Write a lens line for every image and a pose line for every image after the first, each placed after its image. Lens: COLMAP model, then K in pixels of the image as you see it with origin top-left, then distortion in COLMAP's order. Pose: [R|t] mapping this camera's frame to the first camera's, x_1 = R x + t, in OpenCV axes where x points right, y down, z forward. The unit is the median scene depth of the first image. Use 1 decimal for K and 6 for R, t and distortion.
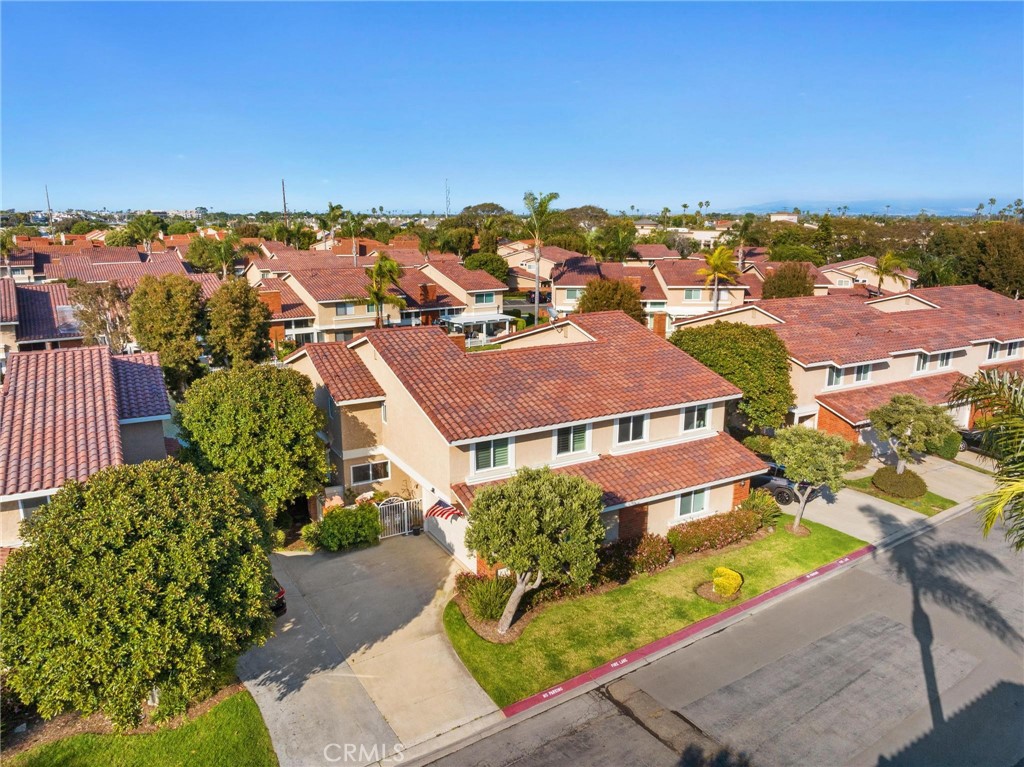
lens RADIAL K [[723.8, 0, 510.7], [0, 723.8, 385.9], [0, 0, 1]] dist [-0.051133, 0.002013]
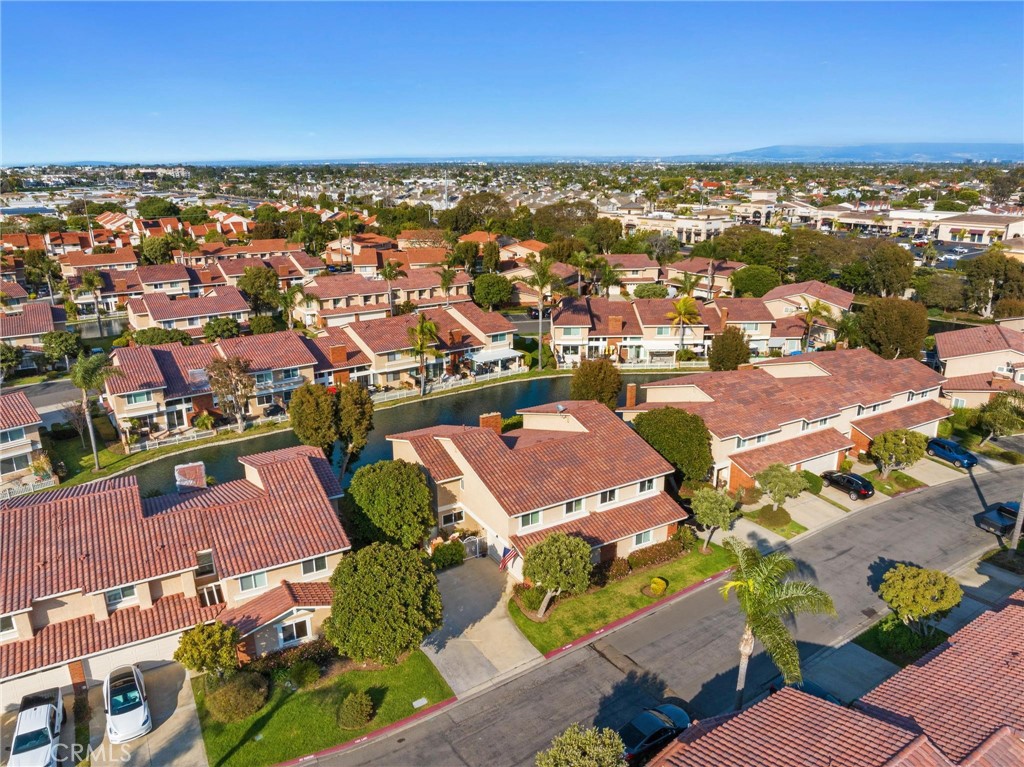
lens RADIAL K [[723.8, 0, 511.0], [0, 723.8, 383.1], [0, 0, 1]] dist [-0.051133, 0.002013]
pose [[0.999854, -0.009820, 0.013975, -0.087713], [0.008887, 0.997827, 0.065284, -0.327420], [-0.014585, -0.065150, 0.997769, -0.710610]]
